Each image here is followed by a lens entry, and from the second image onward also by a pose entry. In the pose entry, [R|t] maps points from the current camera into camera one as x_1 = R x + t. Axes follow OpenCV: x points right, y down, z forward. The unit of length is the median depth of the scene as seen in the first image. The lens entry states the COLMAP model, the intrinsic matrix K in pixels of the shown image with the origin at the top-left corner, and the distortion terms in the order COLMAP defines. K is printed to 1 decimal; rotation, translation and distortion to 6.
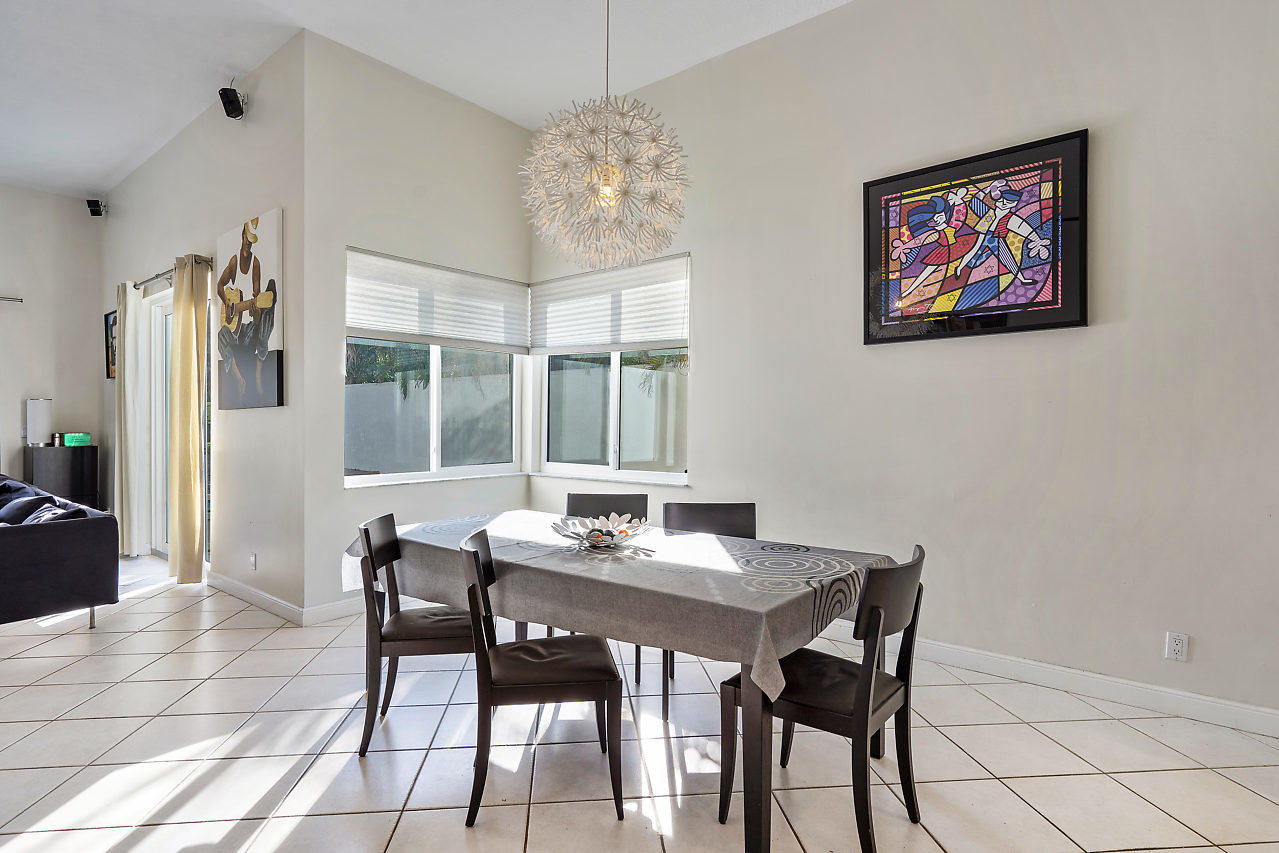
lens RADIAL K [[678.3, 0, 657.2], [0, 678.3, 422.5], [0, 0, 1]] dist [-0.002119, -0.000198]
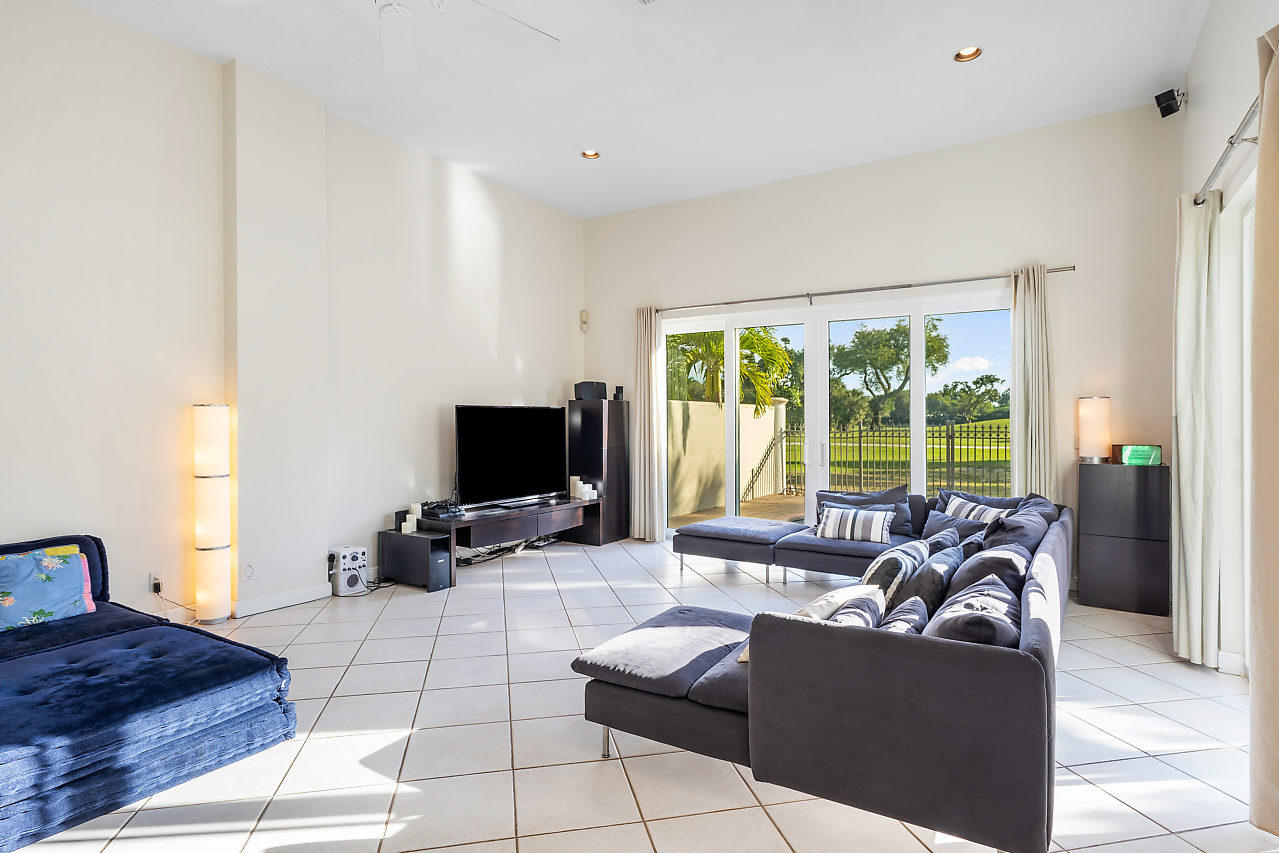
lens RADIAL K [[657.9, 0, 629.7], [0, 657.9, 426.3], [0, 0, 1]] dist [0.000982, 0.000789]
pose [[0.099531, 0.011597, -0.994967, -0.486019], [-0.008002, 0.999909, 0.010854, -0.013451], [0.995002, 0.006882, 0.099615, 0.825159]]
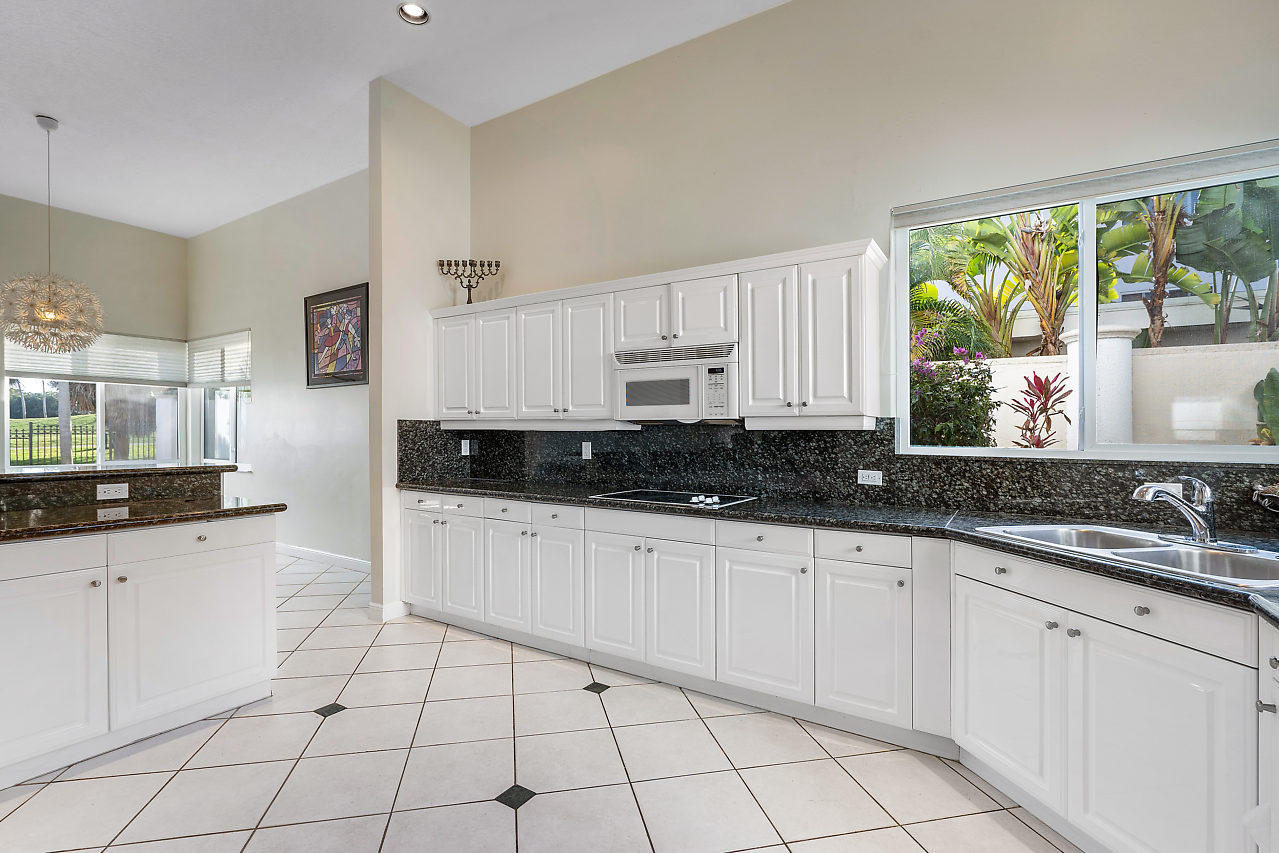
lens RADIAL K [[617.2, 0, 640.4], [0, 617.2, 438.0], [0, 0, 1]] dist [0.002139, -0.000028]
pose [[0.995851, 0.007801, 0.090668, 1.106491], [-0.008206, 0.999958, 0.004093, -0.000670], [-0.090632, -0.004820, 0.995873, -0.735426]]
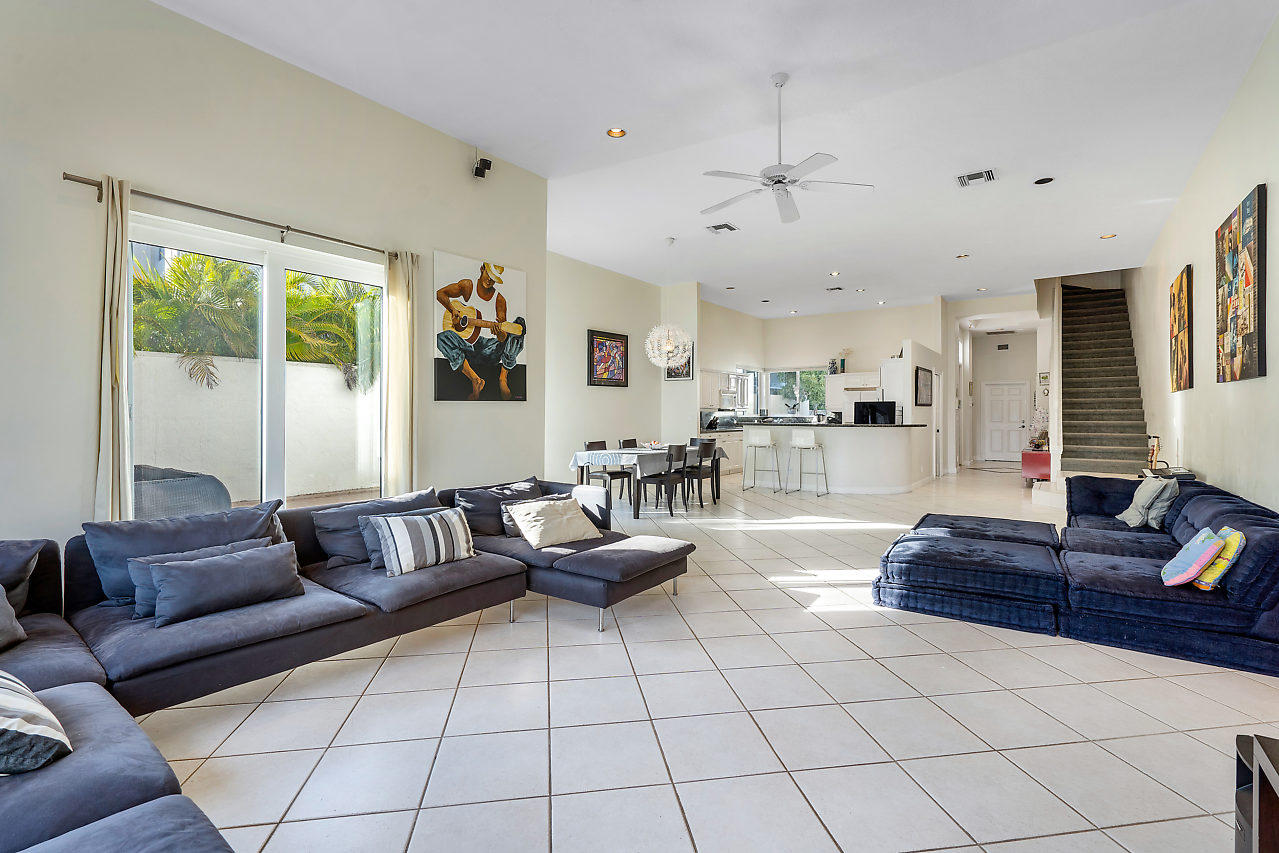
lens RADIAL K [[592.9, 0, 638.4], [0, 592.9, 406.0], [0, 0, 1]] dist [0.001342, 0.000169]
pose [[-0.067274, 0.014733, 0.997626, -2.371807], [0.005155, 0.999883, -0.014419, 0.009172], [-0.997721, 0.004173, -0.067342, 1.031548]]
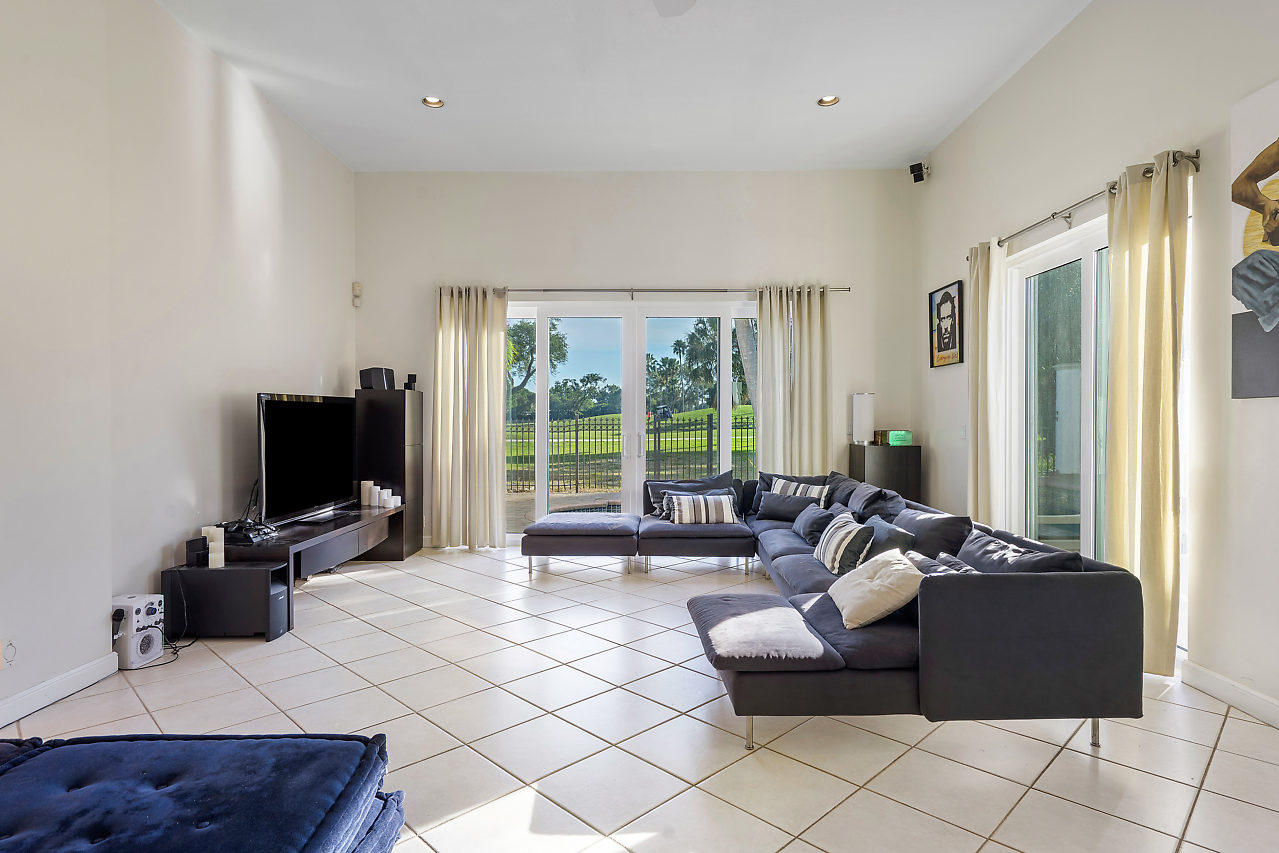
lens RADIAL K [[695.8, 0, 625.9], [0, 695.8, 426.7], [0, 0, 1]] dist [0.003683, -0.000401]
pose [[0.613799, 0.012241, -0.789367, -0.697091], [-0.003230, 0.999910, 0.012995, -0.000773], [0.789456, -0.005426, 0.613783, 0.301820]]
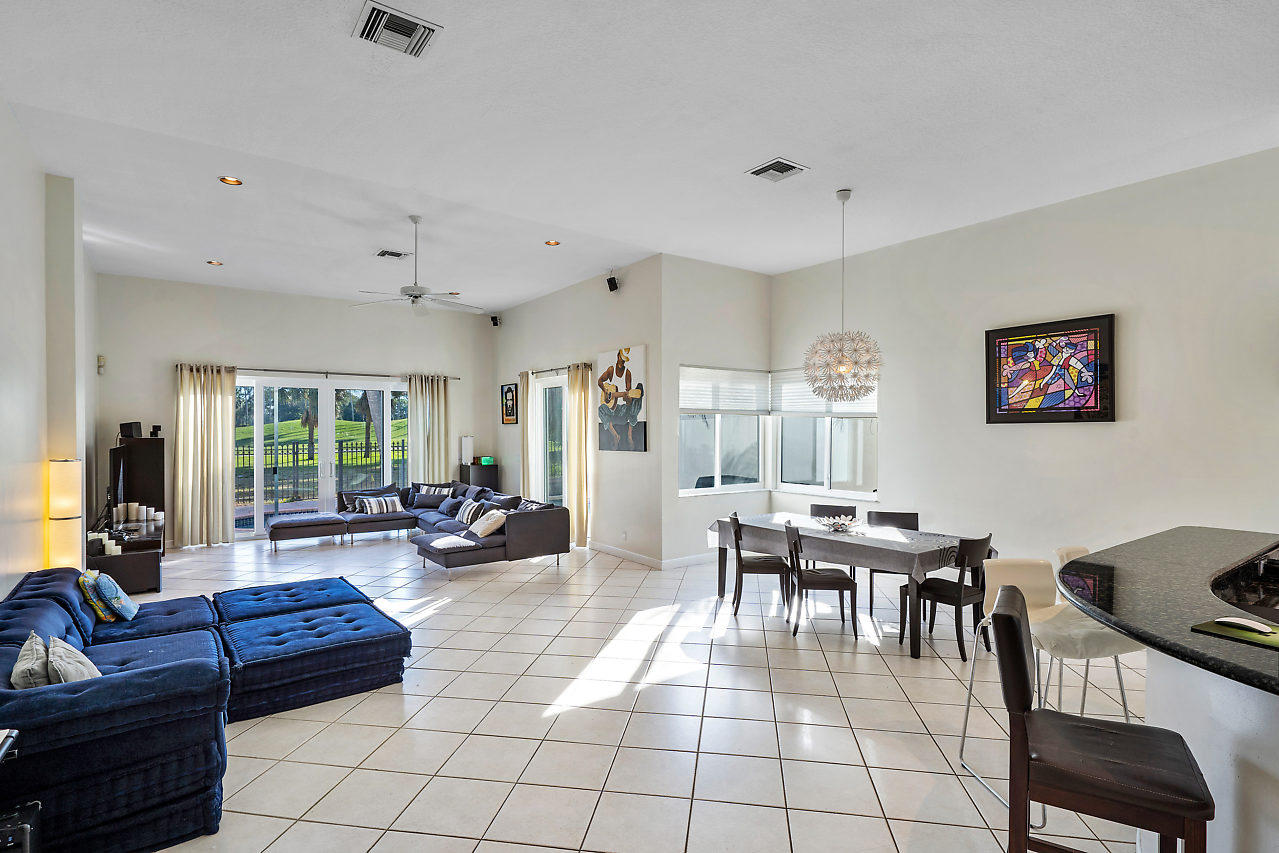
lens RADIAL K [[661.7, 0, 640.8], [0, 661.7, 420.5], [0, 0, 1]] dist [-0.002845, 0.000149]
pose [[0.963087, -0.001729, -0.269186, -0.097611], [-0.001326, 0.999937, -0.011164, -0.110218], [0.269188, 0.011109, 0.963023, -0.929986]]
